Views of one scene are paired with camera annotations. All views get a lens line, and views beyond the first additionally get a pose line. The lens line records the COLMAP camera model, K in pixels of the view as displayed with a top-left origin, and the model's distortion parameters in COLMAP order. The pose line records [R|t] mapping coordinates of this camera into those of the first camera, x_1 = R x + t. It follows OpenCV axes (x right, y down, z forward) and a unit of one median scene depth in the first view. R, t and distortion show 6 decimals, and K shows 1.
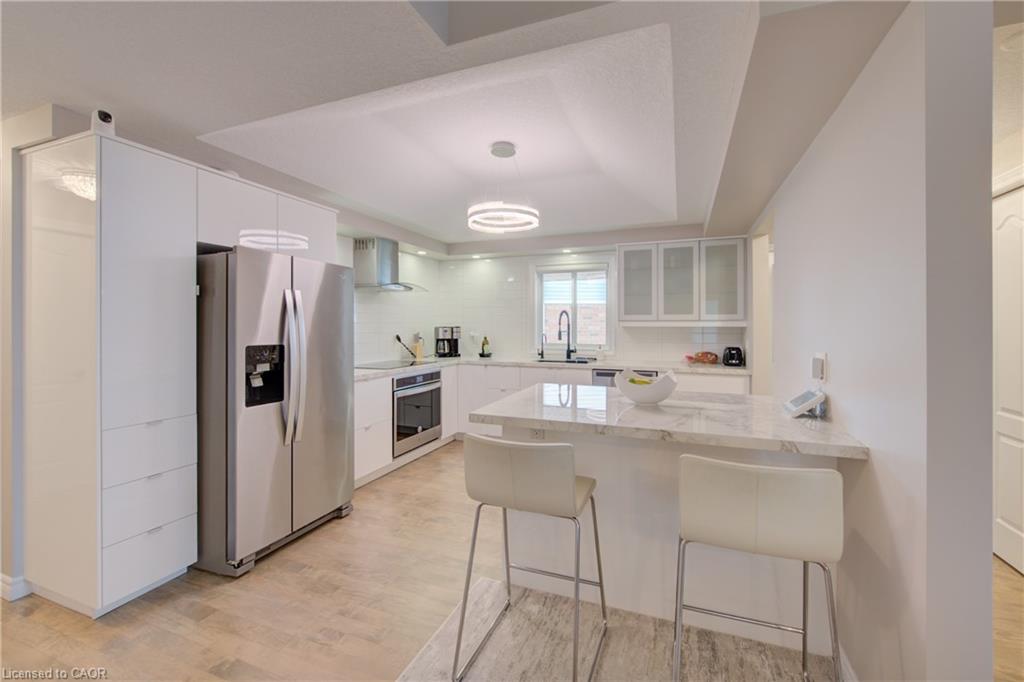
lens RADIAL K [[421.8, 0, 515.2], [0, 421.8, 327.3], [0, 0, 1]] dist [0.000305, 0.000059]
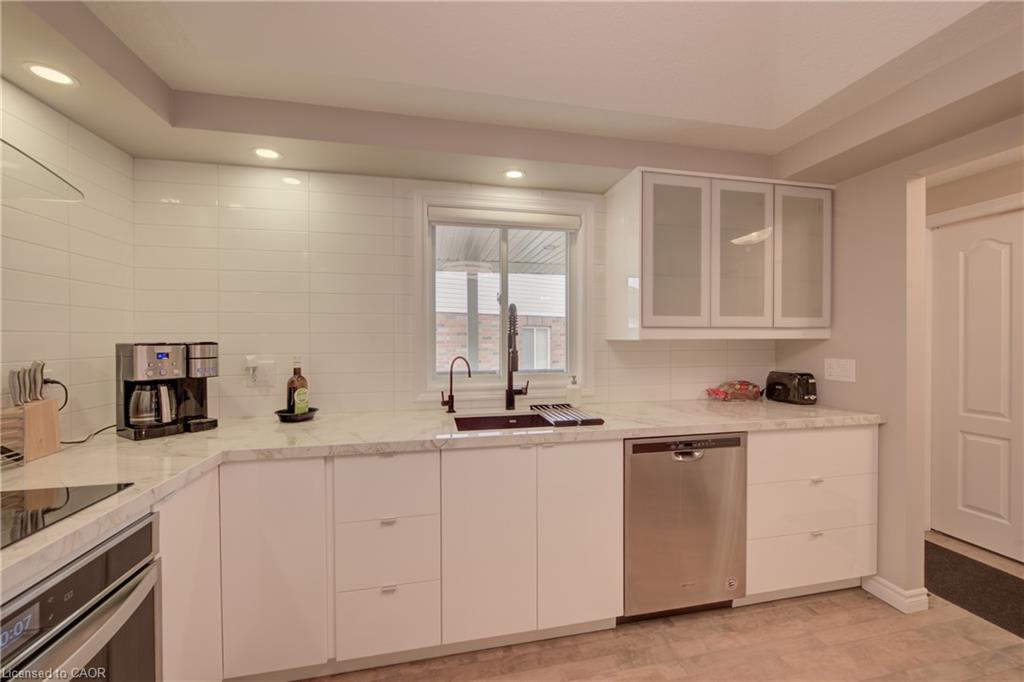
lens RADIAL K [[412.8, 0, 518.0], [0, 412.8, 339.7], [0, 0, 1]] dist [0.000236, 0.000176]
pose [[0.828123, -0.006516, 0.560509, -0.117150], [0.005434, 0.999979, 0.003596, -0.003441], [-0.560520, 0.000068, 0.828141, 0.584909]]
